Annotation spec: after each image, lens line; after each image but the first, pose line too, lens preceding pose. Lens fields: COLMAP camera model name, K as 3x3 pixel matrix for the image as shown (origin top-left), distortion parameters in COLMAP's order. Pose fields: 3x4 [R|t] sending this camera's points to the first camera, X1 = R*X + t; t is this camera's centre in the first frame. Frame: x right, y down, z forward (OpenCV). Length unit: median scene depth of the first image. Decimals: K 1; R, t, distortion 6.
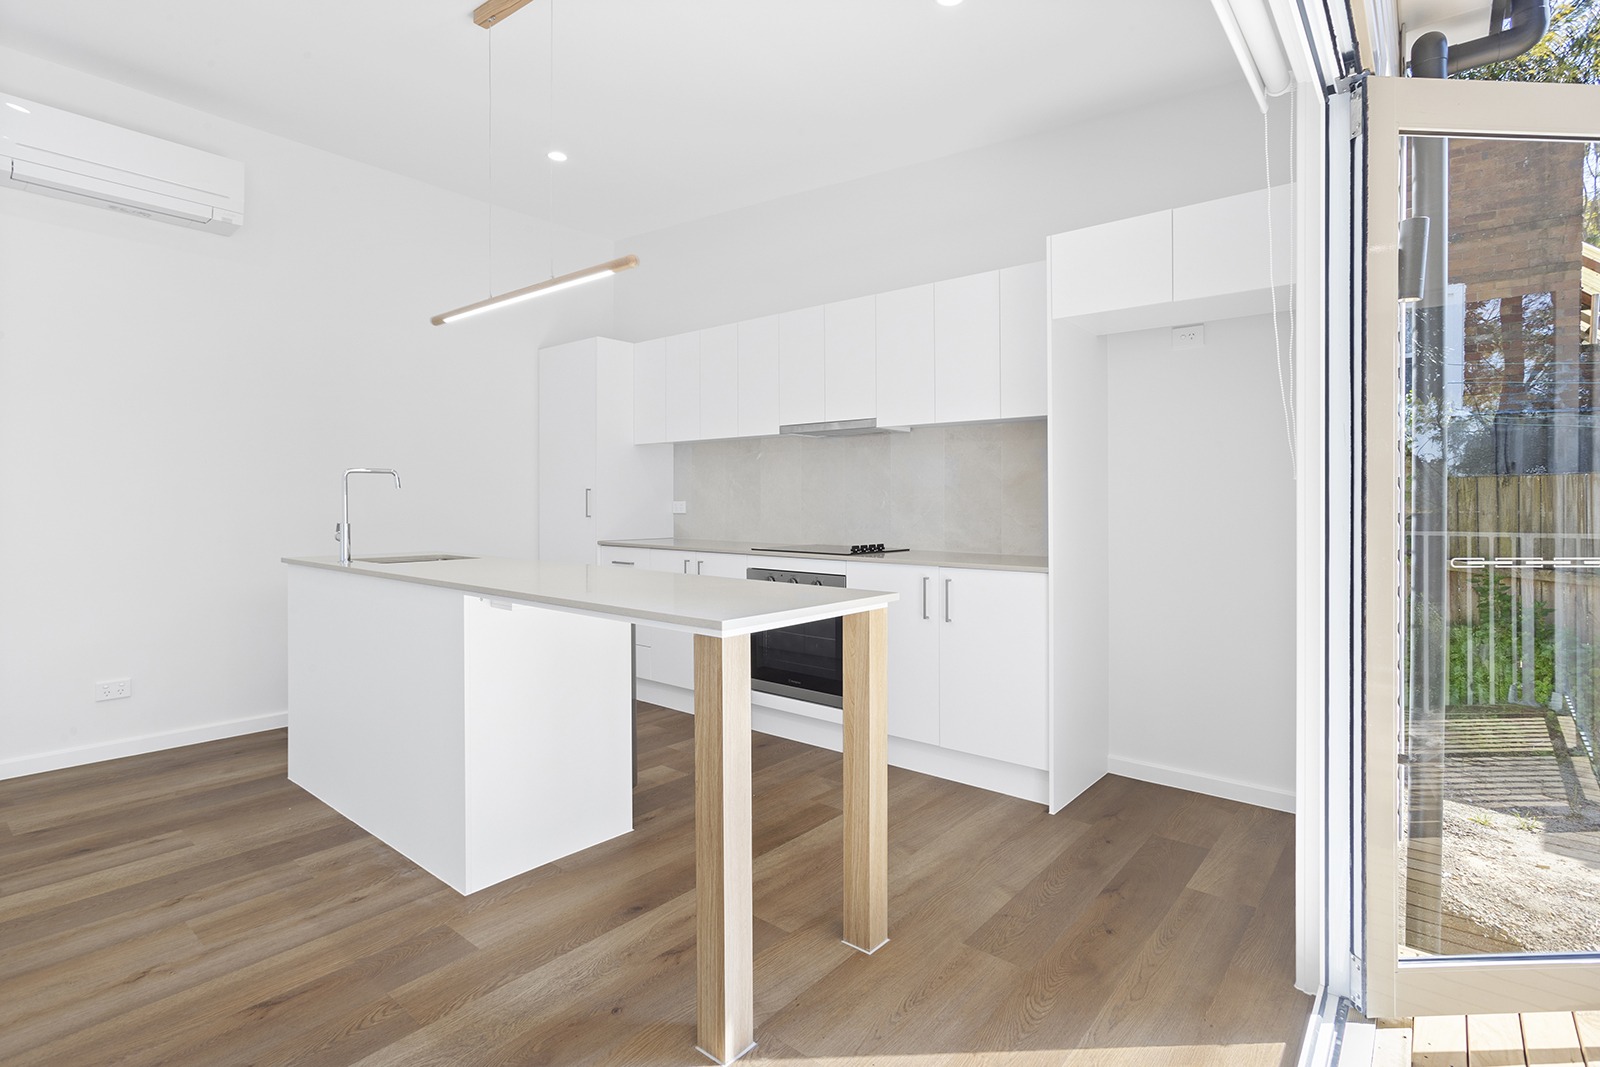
lens RADIAL K [[778.3, 0, 801.8], [0, 778.3, 509.8], [0, 0, 1]] dist [-0.016737, 0.012050]
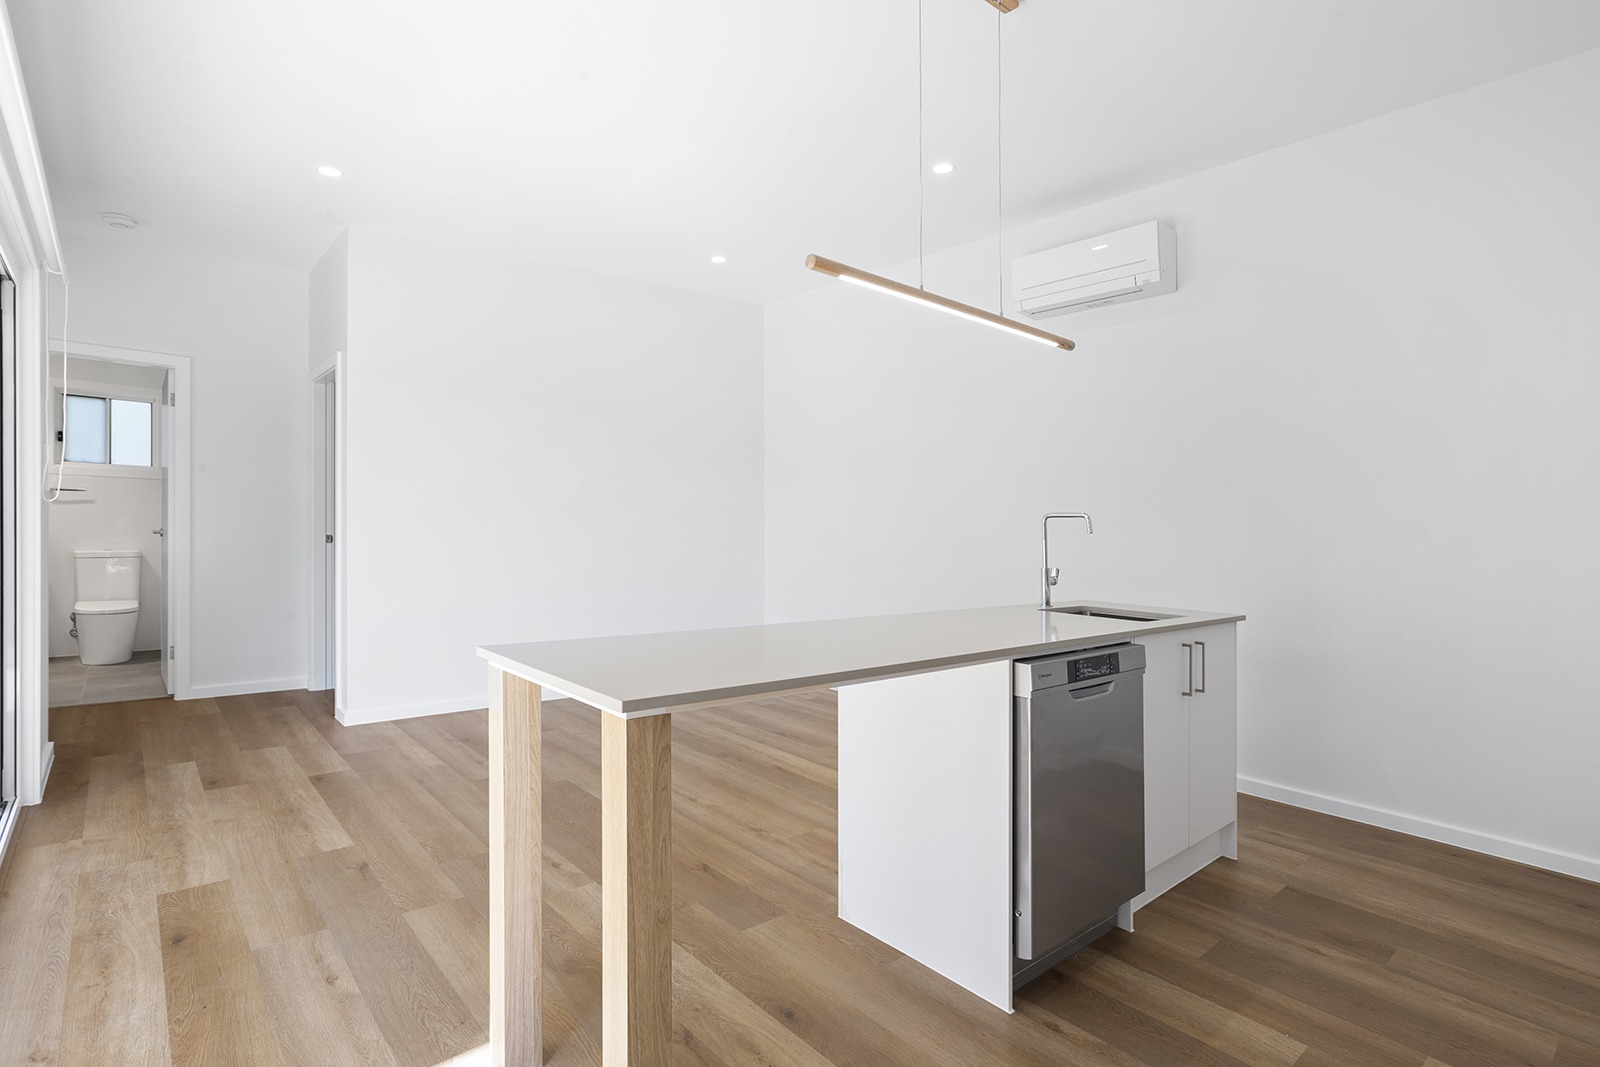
lens RADIAL K [[778.3, 0, 778.1], [0, 778.3, 552.3], [0, 0, 1]] dist [-0.016737, 0.012050]
pose [[-0.177561, 0.020543, -0.983895, 0.503259], [-0.032887, 0.999100, 0.026796, -0.018457], [0.983560, 0.037115, -0.176726, 0.899795]]
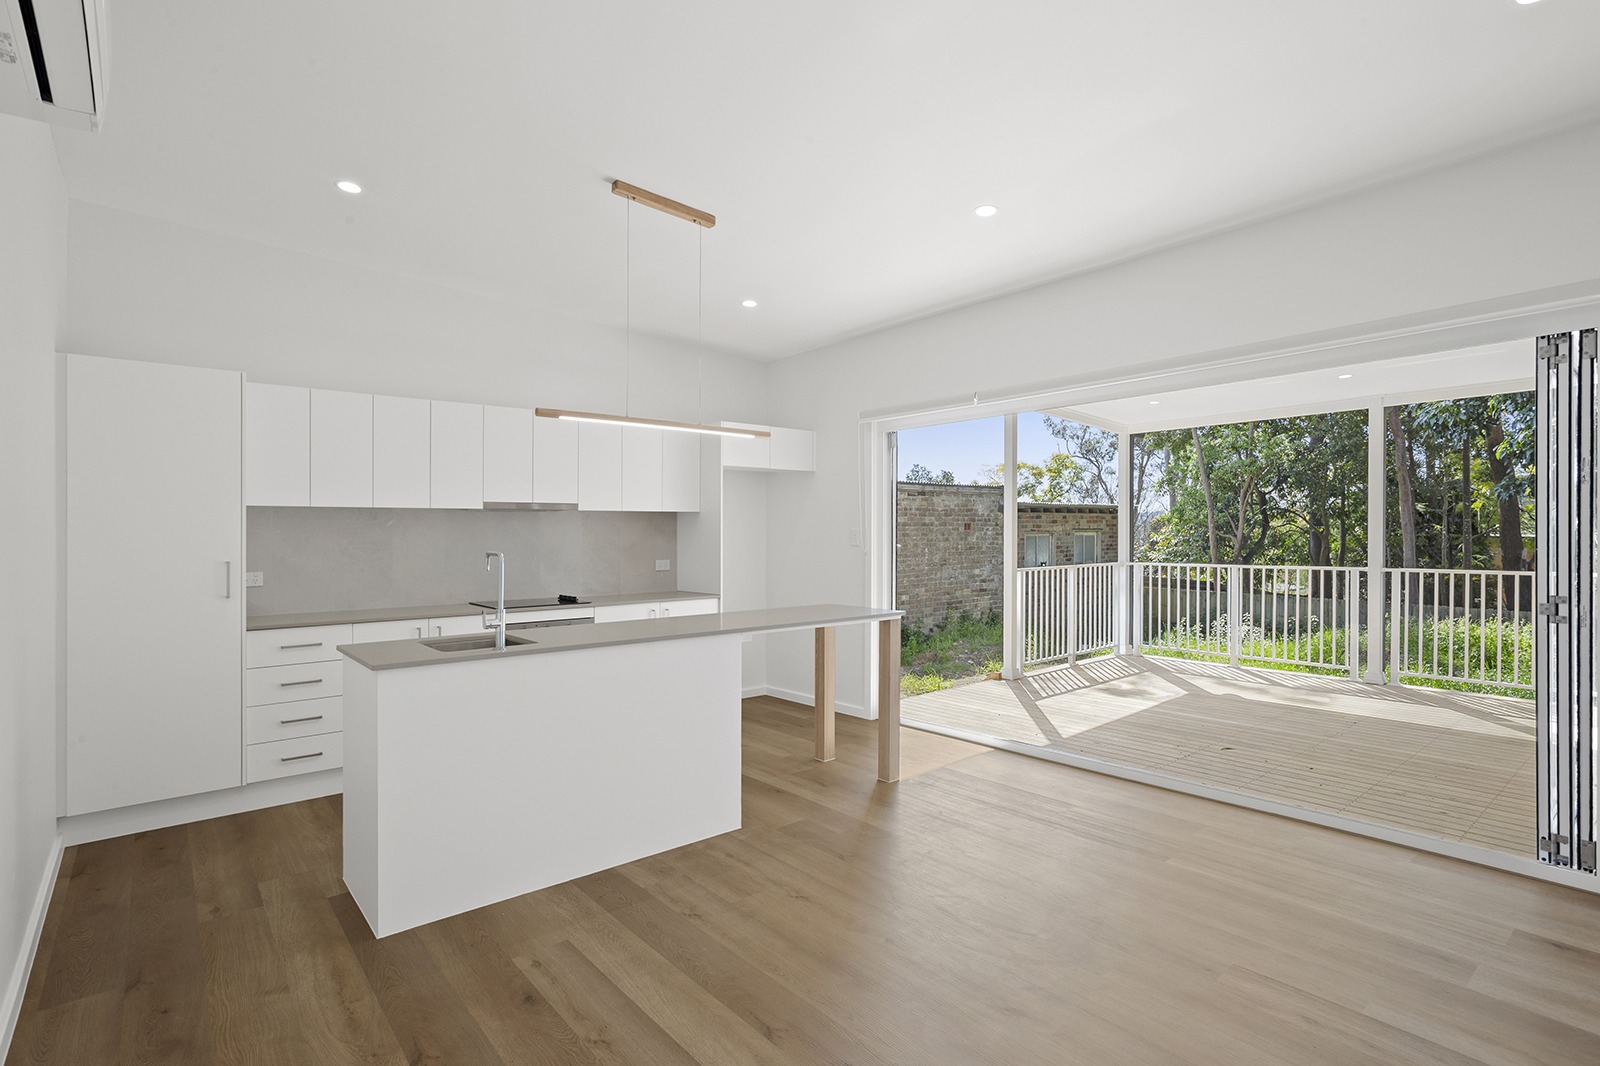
lens RADIAL K [[778.3, 0, 802.5], [0, 778.3, 533.0], [0, 0, 1]] dist [-0.016737, 0.012050]
pose [[0.168993, -0.000553, 0.985617, -1.608912], [0.018759, 0.999821, -0.002656, -0.071564], [-0.985439, 0.018938, 0.168973, 0.499665]]
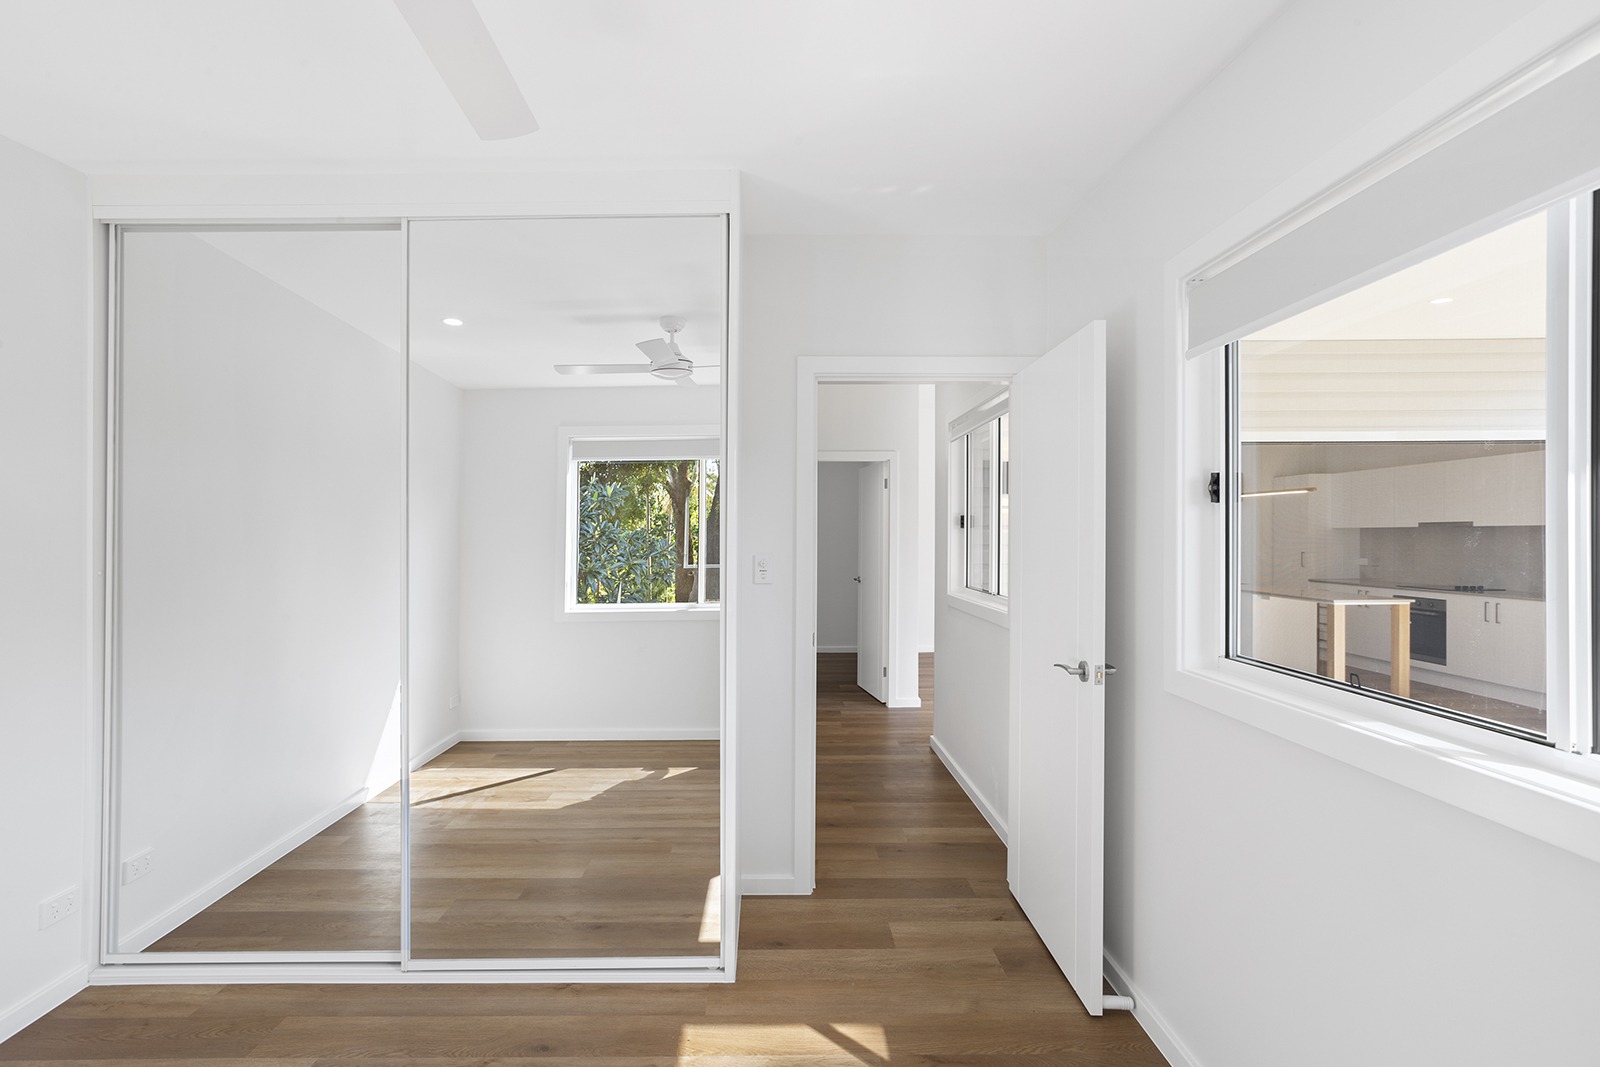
lens RADIAL K [[778.3, 0, 804.0], [0, 778.3, 533.3], [0, 0, 1]] dist [-0.016737, 0.012050]
pose [[0.662127, -0.008494, -0.749343, 0.592676], [-0.002308, 0.999908, -0.013373, -0.077076], [0.749388, 0.010585, 0.662047, -2.069966]]
